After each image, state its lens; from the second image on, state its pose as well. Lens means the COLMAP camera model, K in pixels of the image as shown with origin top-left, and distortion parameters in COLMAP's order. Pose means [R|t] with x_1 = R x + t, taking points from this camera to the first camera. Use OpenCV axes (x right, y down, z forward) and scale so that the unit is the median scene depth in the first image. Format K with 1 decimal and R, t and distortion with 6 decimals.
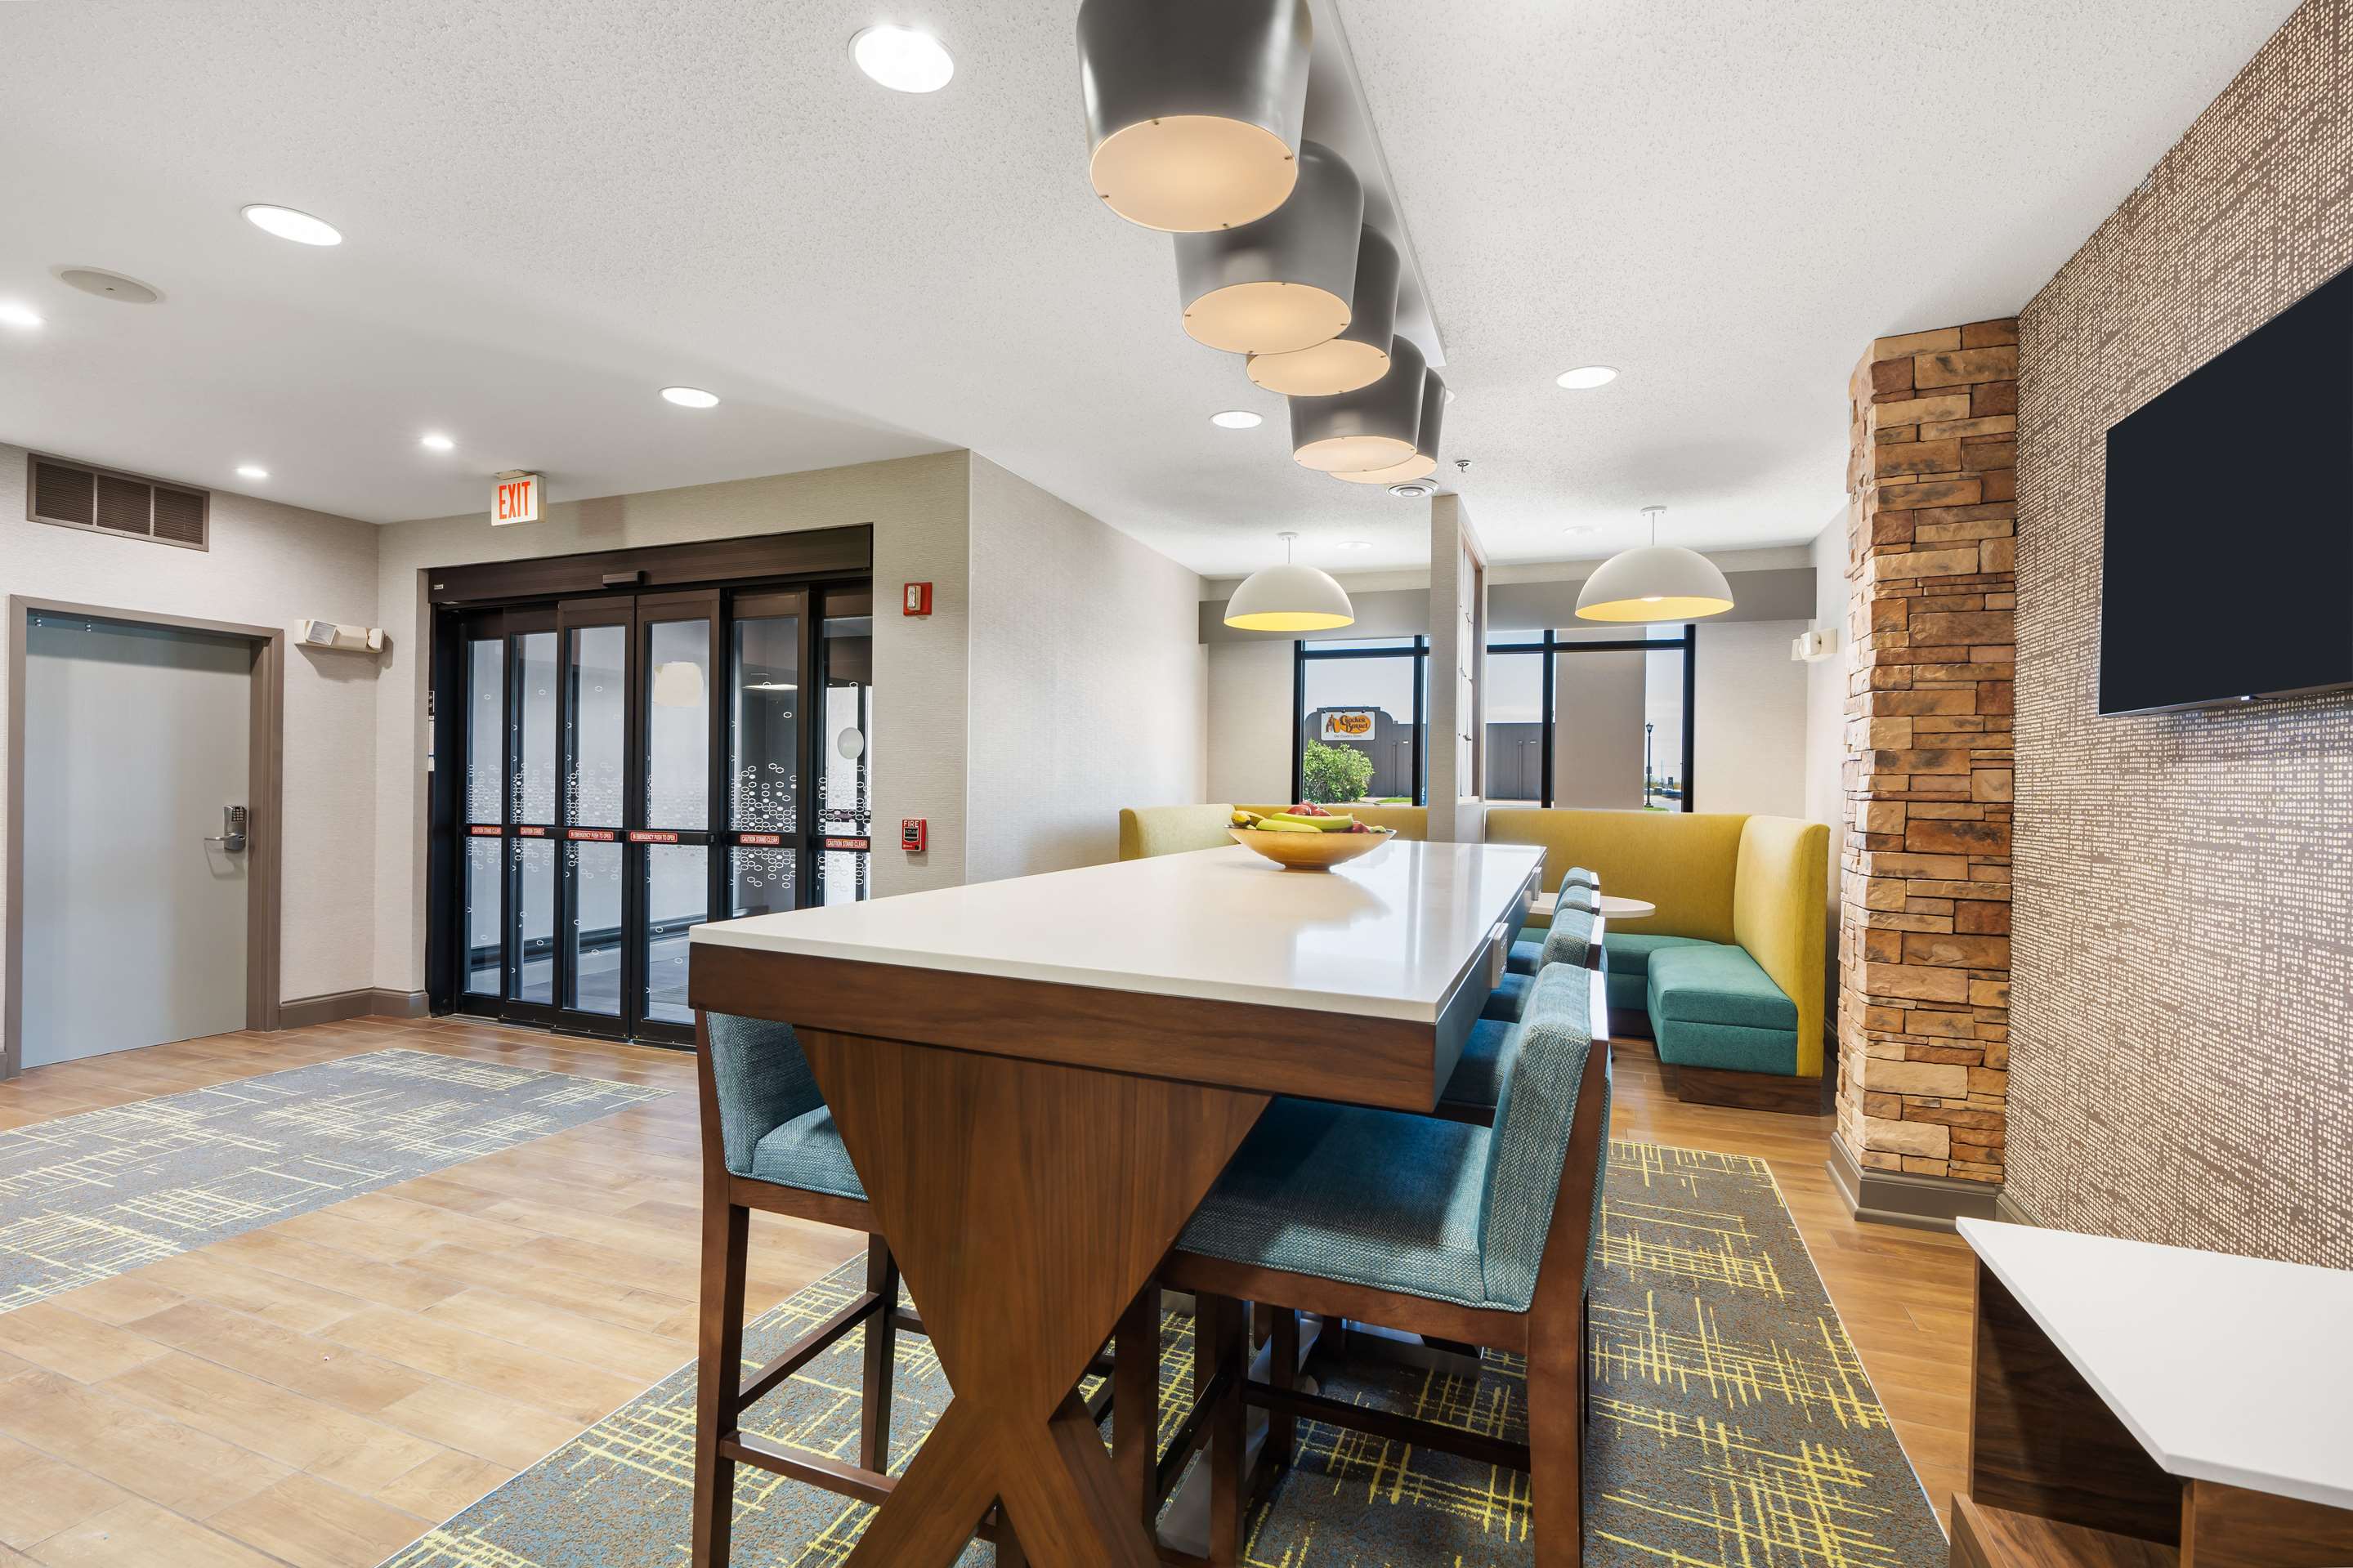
lens RADIAL K [[1051.1, 0, 1176.5], [0, 1051.1, 784.0], [0, 0, 1]] dist [-0.001167, -0.000190]
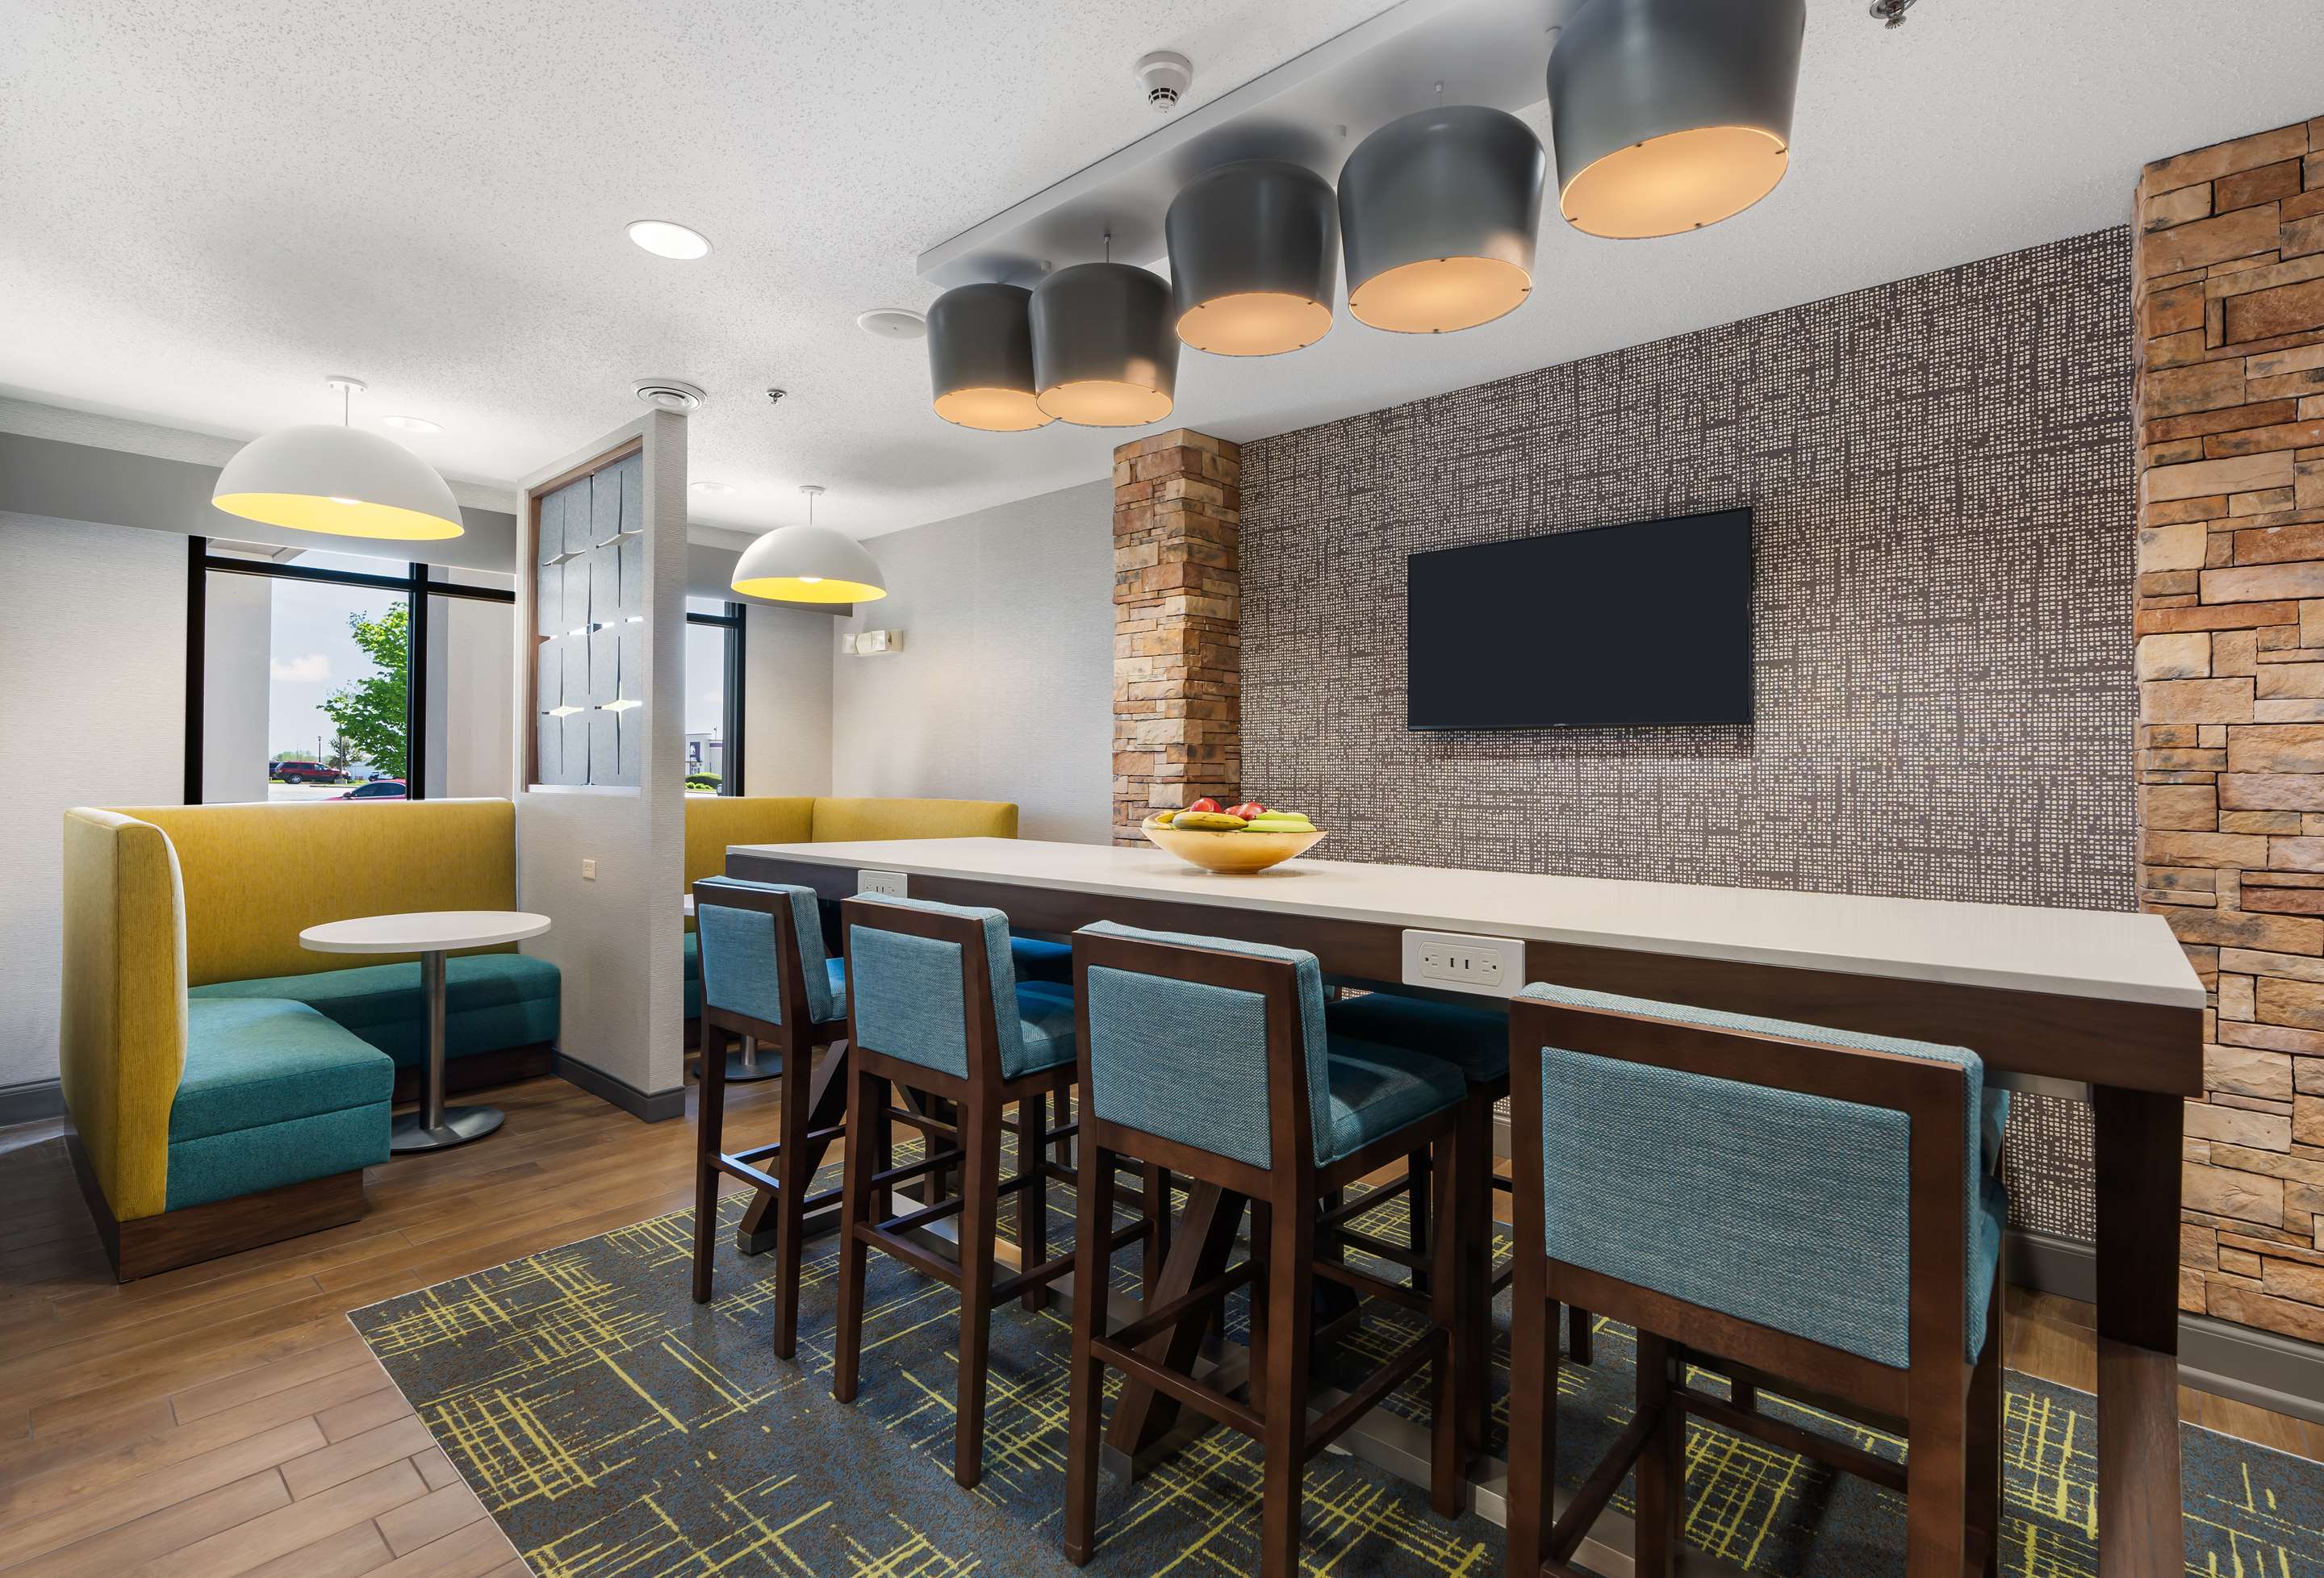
lens RADIAL K [[1125.3, 0, 1124.3], [0, 1125.3, 742.7], [0, 0, 1]] dist [0.014587, 0.000147]
pose [[0.361956, 0.012930, 0.932105, -0.662857], [0.001266, 0.999896, -0.014362, -0.015047], [-0.932194, 0.006379, 0.361902, 0.573115]]
